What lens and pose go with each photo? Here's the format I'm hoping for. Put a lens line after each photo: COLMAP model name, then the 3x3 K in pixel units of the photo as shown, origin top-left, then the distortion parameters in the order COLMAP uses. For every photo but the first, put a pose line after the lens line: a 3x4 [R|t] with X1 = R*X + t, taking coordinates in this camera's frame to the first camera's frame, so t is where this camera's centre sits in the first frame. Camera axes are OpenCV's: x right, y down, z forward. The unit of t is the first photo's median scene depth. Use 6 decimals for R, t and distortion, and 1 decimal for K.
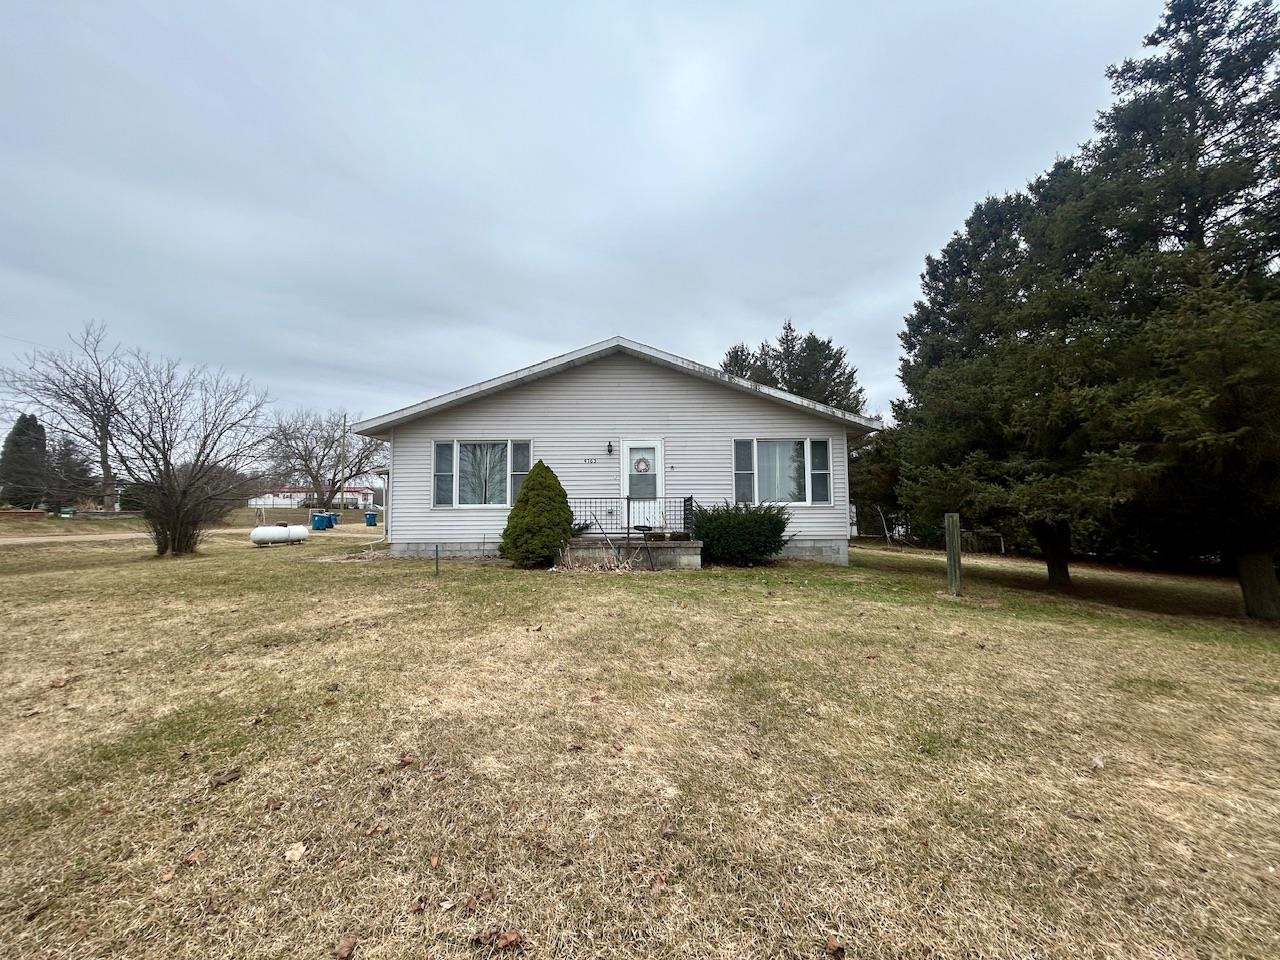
lens RADIAL K [[508.6, 0, 643.6], [0, 508.6, 476.3], [0, 0, 1]] dist [-0.000409, 0.000055]
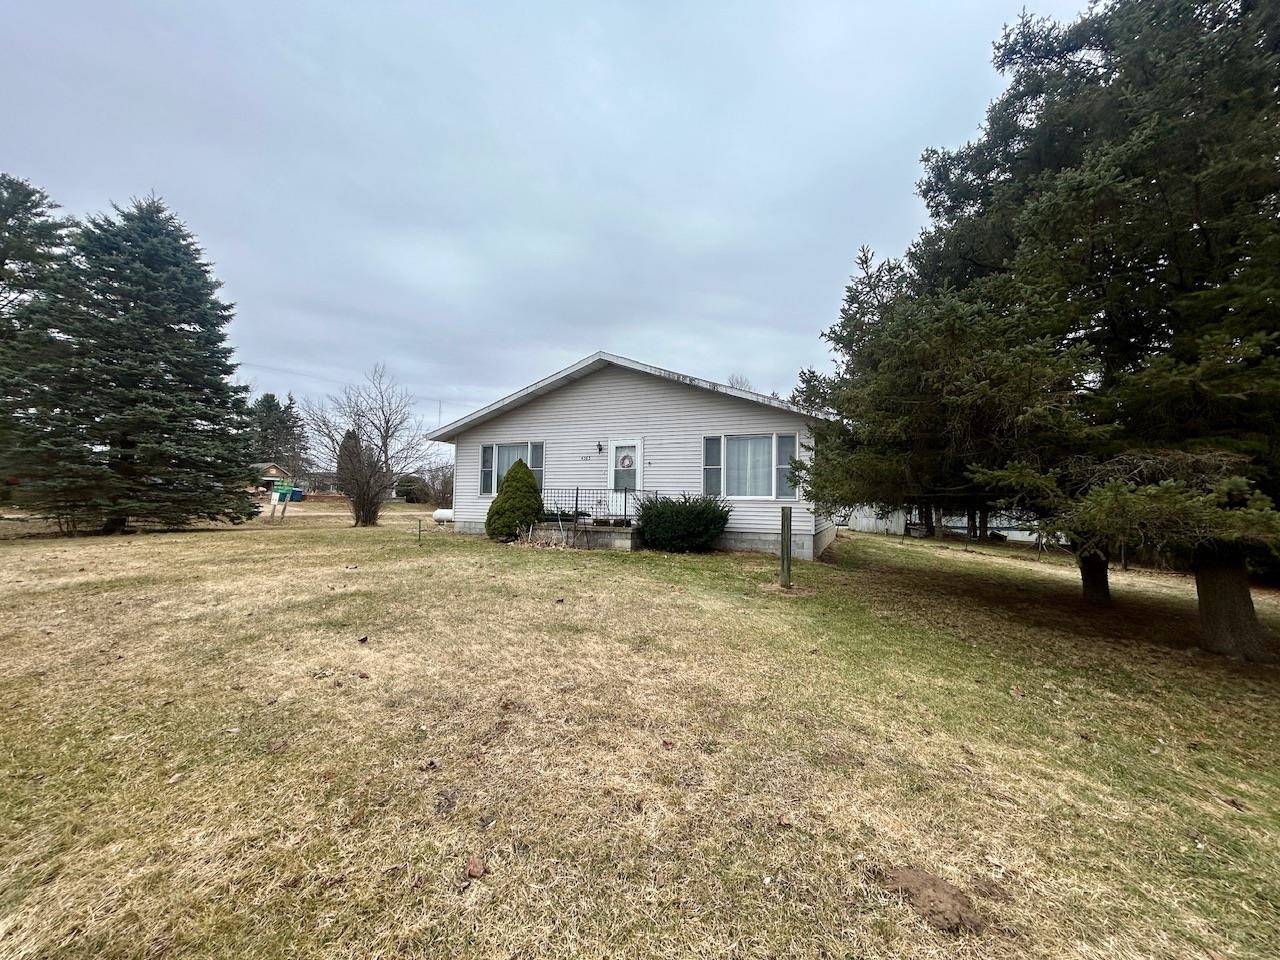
lens RADIAL K [[508.6, 0, 643.6], [0, 508.6, 476.3], [0, 0, 1]] dist [-0.000409, 0.000055]
pose [[0.918124, 0.002184, -0.396287, 0.489828], [0.001089, 0.999967, 0.008034, 0.002398], [0.396291, -0.007808, 0.918092, -0.035837]]
